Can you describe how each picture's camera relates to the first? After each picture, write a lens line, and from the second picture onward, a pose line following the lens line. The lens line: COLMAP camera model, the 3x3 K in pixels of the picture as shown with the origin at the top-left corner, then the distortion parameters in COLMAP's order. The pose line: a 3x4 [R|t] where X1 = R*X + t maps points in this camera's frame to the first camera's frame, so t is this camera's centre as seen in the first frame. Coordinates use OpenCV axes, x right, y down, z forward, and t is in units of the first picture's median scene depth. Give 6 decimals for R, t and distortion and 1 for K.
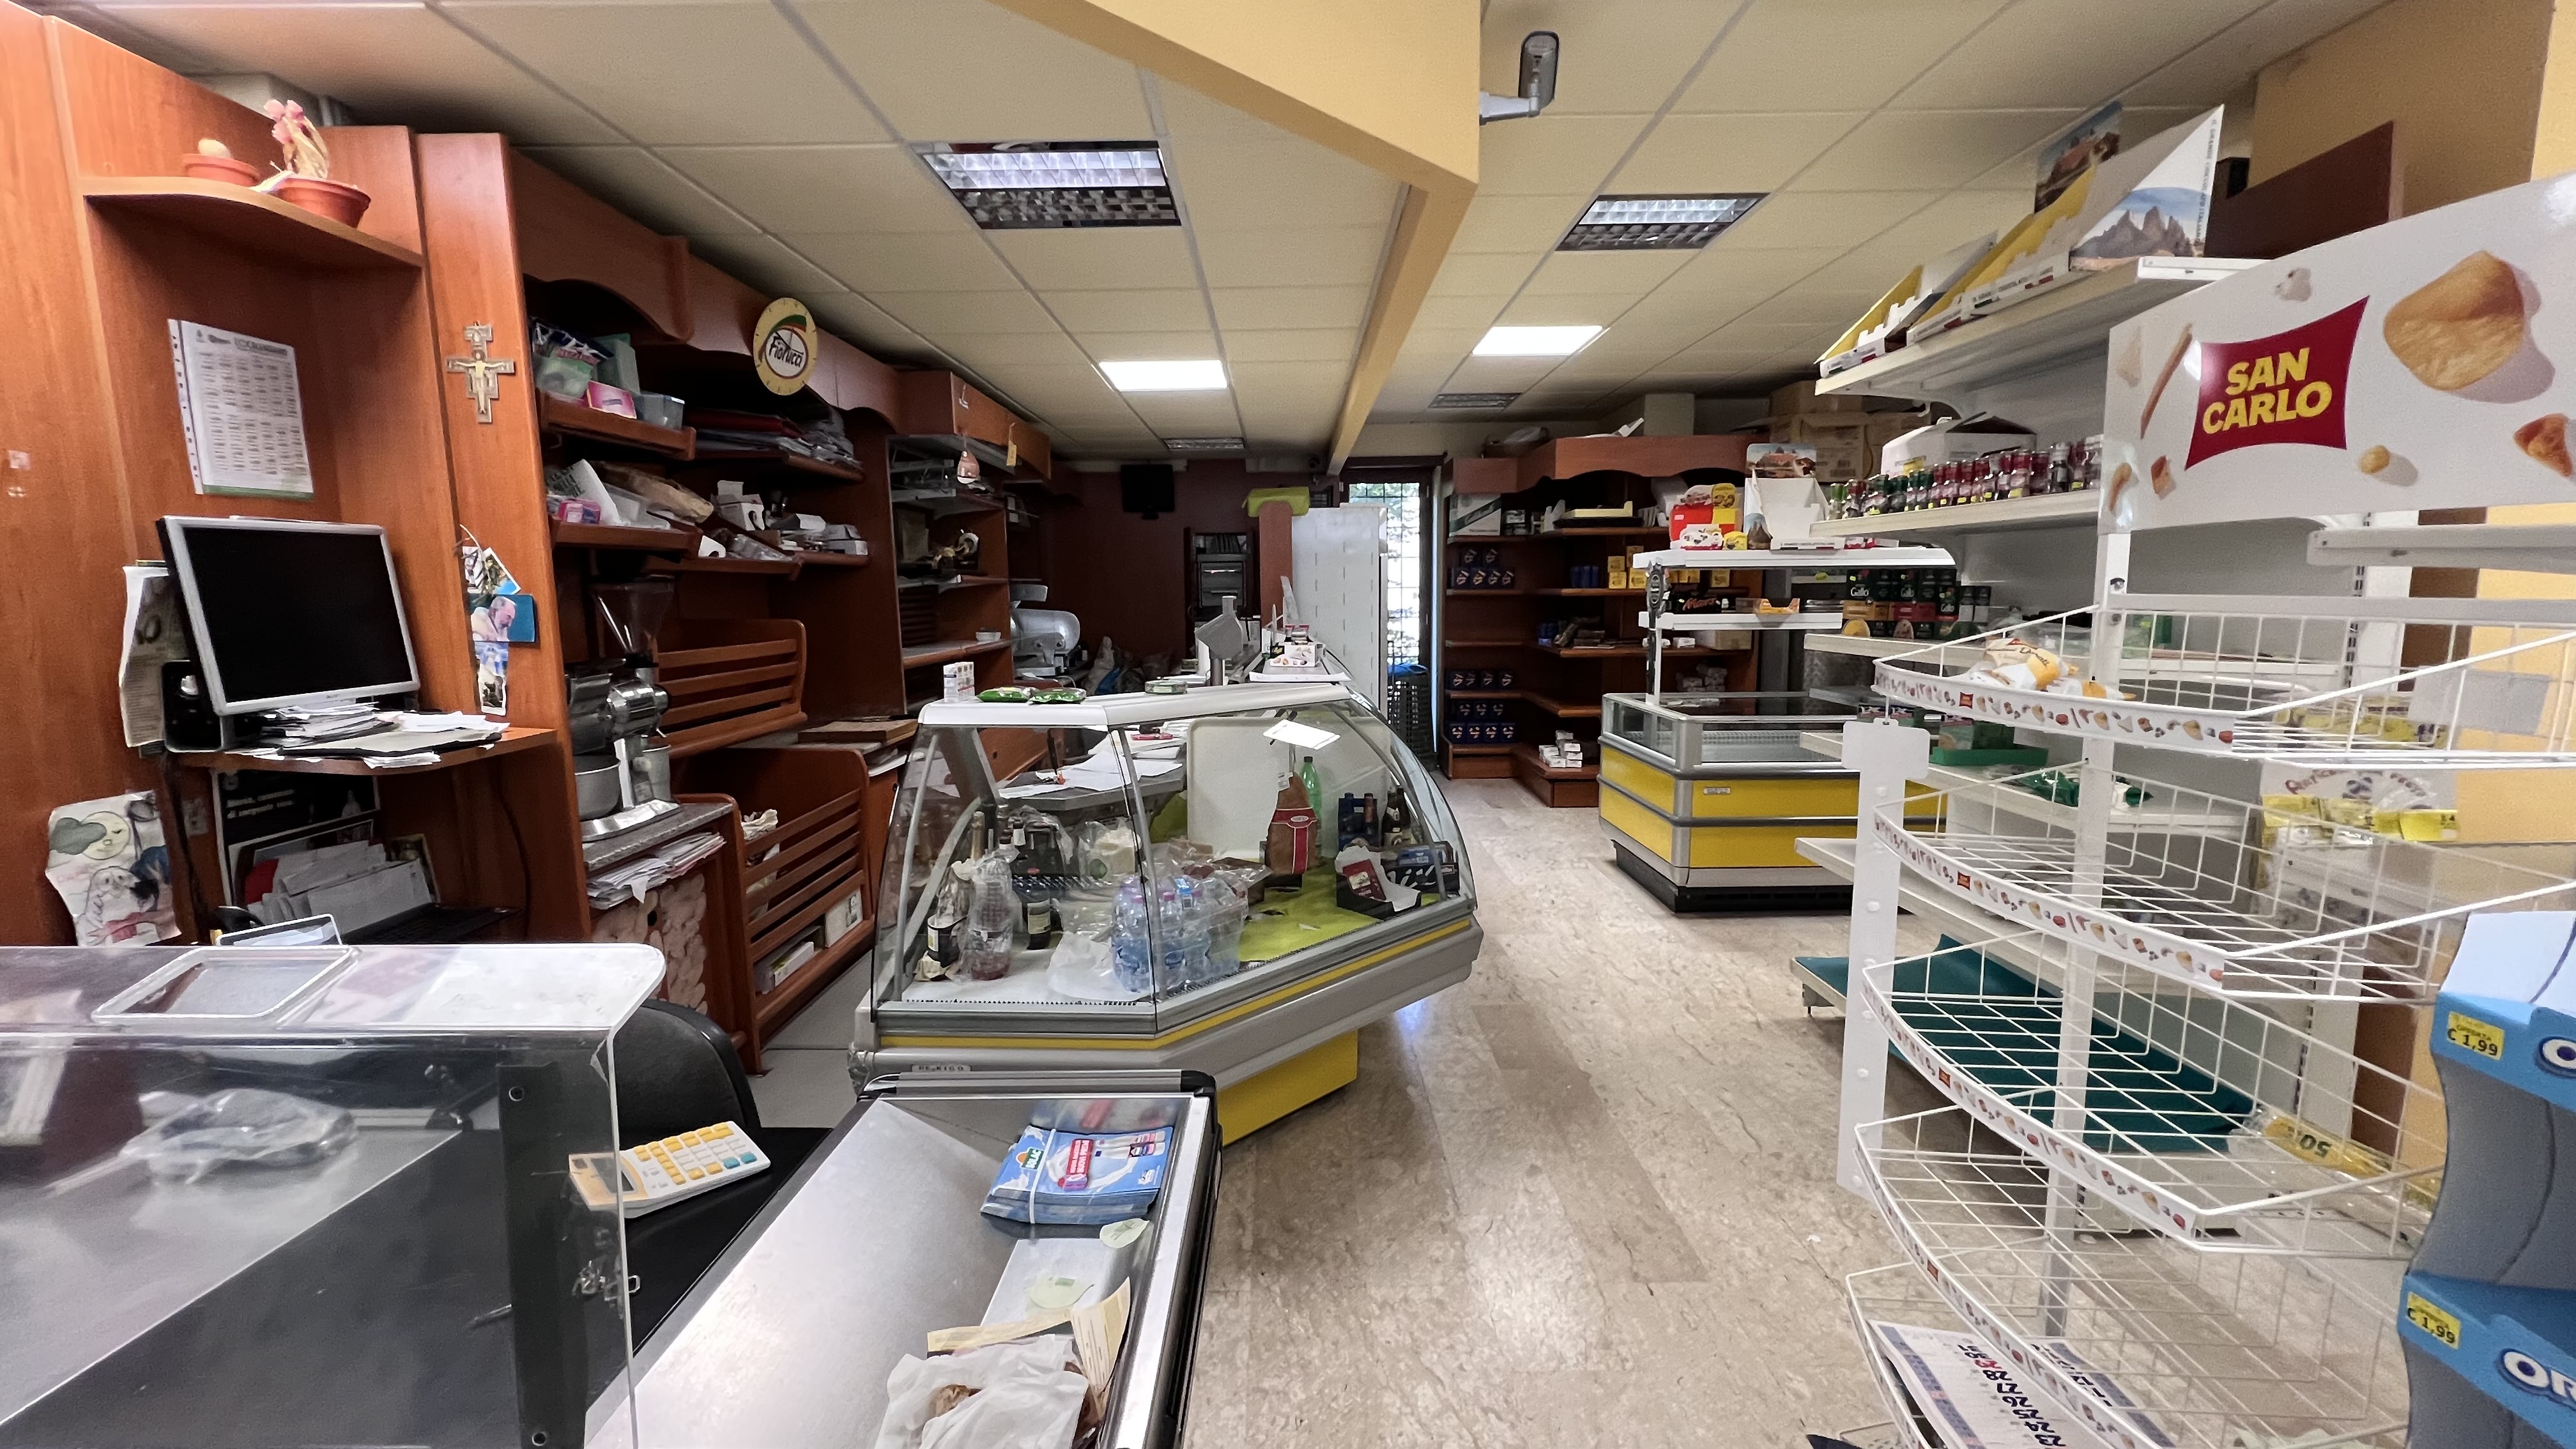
lens RADIAL K [[1036.1, 0, 1281.1], [0, 1036.1, 728.0], [0, 0, 1]] dist [-0.001886, 0.000945]
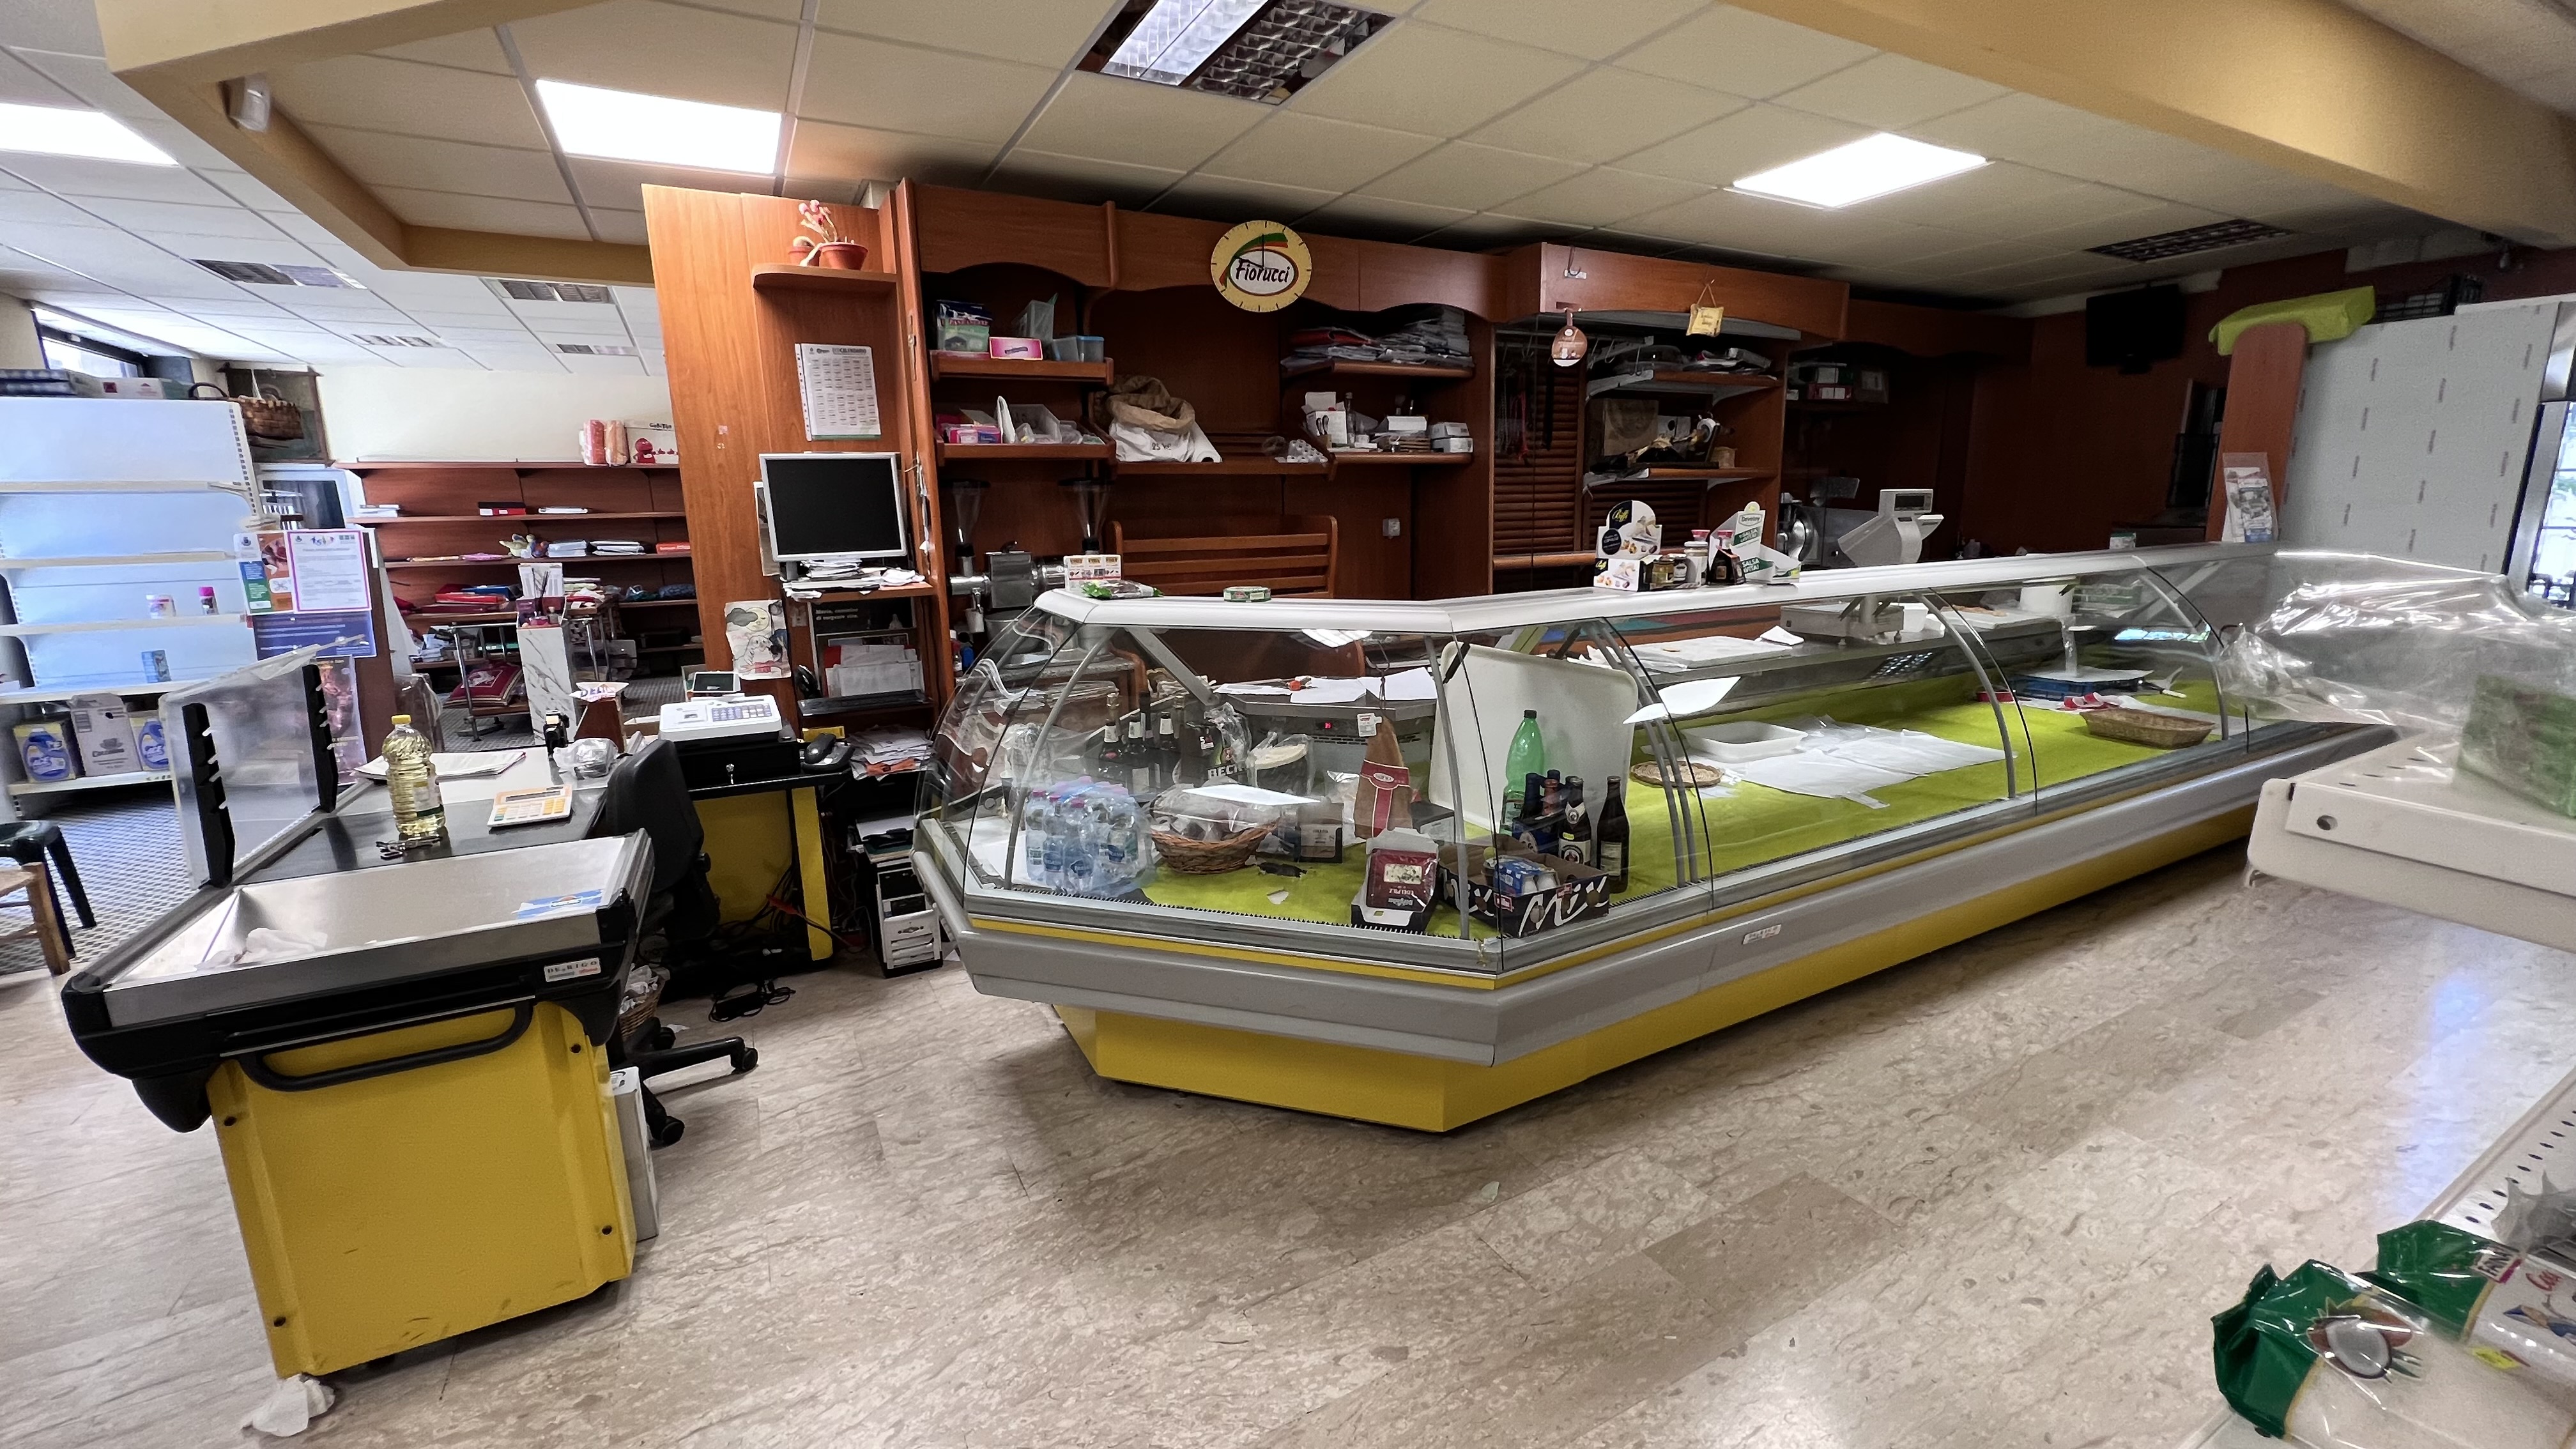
lens RADIAL K [[1036.1, 0, 1283.9], [0, 1036.1, 723.7], [0, 0, 1]] dist [-0.001886, 0.000945]
pose [[0.473879, 0.184272, -0.861094, 0.879594], [-0.105099, 0.982706, 0.152458, -0.087384], [0.874296, 0.018253, 0.485050, 0.740314]]
